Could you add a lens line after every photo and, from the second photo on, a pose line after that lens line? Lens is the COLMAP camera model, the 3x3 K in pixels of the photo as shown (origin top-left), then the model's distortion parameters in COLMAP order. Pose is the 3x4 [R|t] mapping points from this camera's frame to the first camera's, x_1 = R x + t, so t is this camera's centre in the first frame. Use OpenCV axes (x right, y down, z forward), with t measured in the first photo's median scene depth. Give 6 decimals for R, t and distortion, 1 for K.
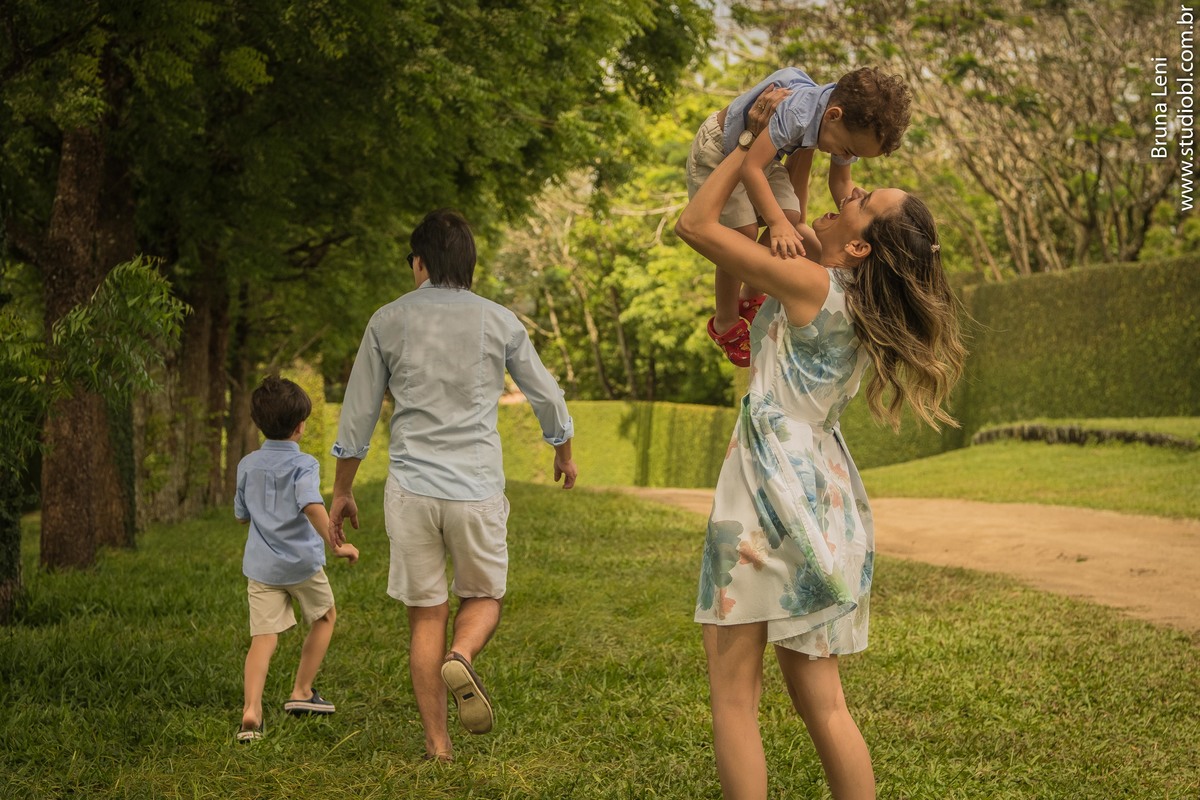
lens RADIAL K [[3085.1, 0, 698.7], [0, 3085.1, 342.1], [0, 0, 1]] dist [0.274225, 0.265134]
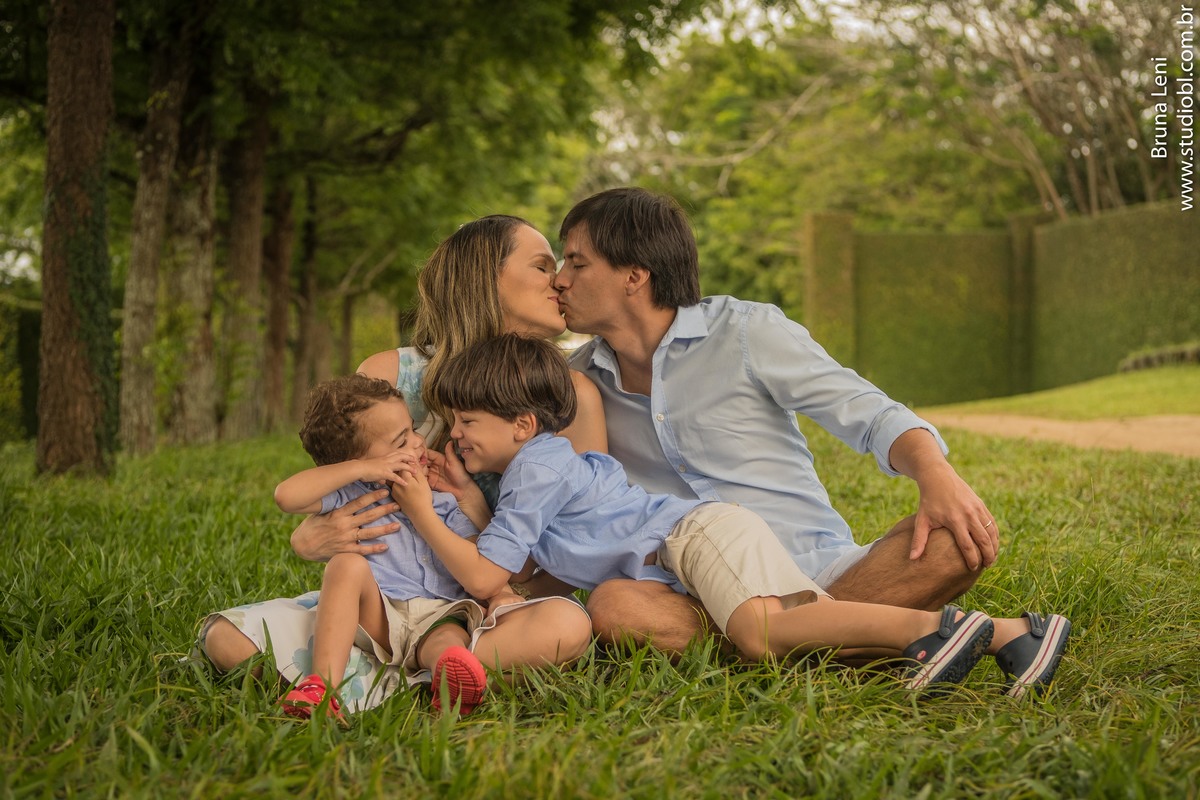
lens RADIAL K [[2596.5, 0, 600.3], [0, 2596.5, 384.3], [0, 0, 1]] dist [0.082337, -0.164423]
pose [[0.999162, -0.002039, -0.040871, -0.032262], [0.003049, 0.999691, 0.024677, 0.018075], [0.040808, -0.024781, 0.998860, 0.248813]]
